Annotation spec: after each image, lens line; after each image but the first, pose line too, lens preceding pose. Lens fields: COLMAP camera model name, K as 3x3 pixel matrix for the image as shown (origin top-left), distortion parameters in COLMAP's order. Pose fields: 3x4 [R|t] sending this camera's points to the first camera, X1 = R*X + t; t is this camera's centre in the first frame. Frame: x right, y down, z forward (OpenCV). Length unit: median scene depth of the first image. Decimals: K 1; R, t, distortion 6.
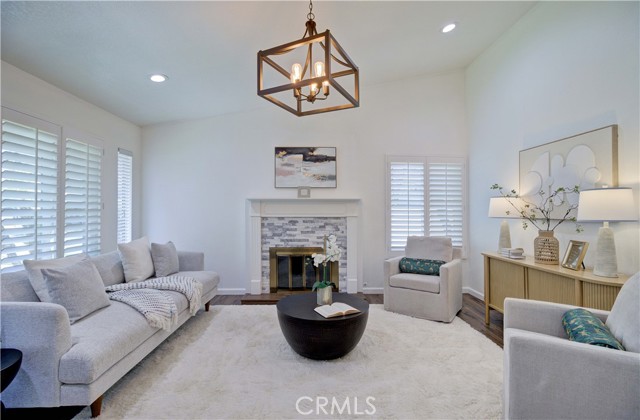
lens RADIAL K [[294.6, 0, 317.6], [0, 294.6, 205.1], [0, 0, 1]] dist [-0.011712, 0.005339]
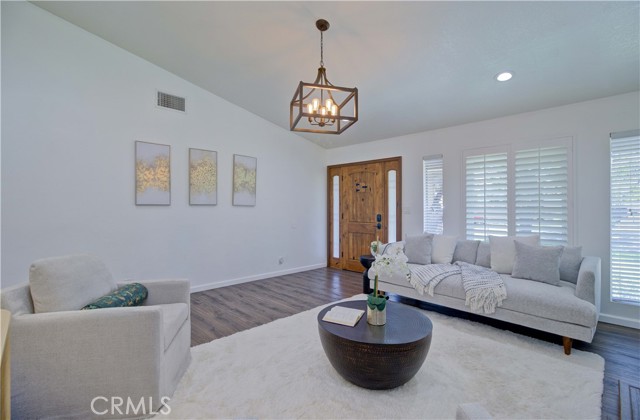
lens RADIAL K [[294.6, 0, 325.8], [0, 294.6, 208.9], [0, 0, 1]] dist [-0.011712, 0.005339]
pose [[-0.720959, -0.005030, -0.692959, 0.440463], [0.006669, 0.999877, -0.014197, 0.024156], [0.692945, -0.014857, -0.720837, 0.951496]]
